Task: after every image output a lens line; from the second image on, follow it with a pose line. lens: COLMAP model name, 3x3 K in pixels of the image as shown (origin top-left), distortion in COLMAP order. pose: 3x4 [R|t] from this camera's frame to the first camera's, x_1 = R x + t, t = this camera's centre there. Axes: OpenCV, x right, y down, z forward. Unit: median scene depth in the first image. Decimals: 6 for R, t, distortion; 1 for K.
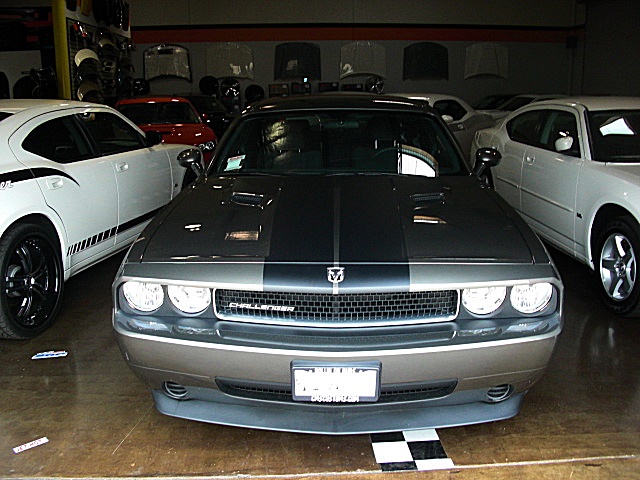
lens RADIAL K [[626.4, 0, 316.0], [0, 626.4, 238.1], [0, 0, 1]] dist [-0.206570, 0.198314]
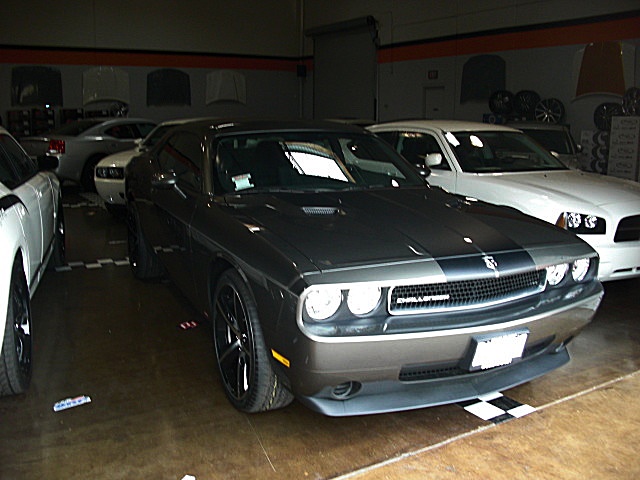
lens RADIAL K [[626.4, 0, 316.0], [0, 626.4, 238.1], [0, 0, 1]] dist [-0.206570, 0.198314]
pose [[0.887597, -0.071011, 0.455115, -0.678848], [0.089884, 0.995753, -0.019932, 0.003040], [-0.451766, 0.058599, 0.890210, 0.051864]]
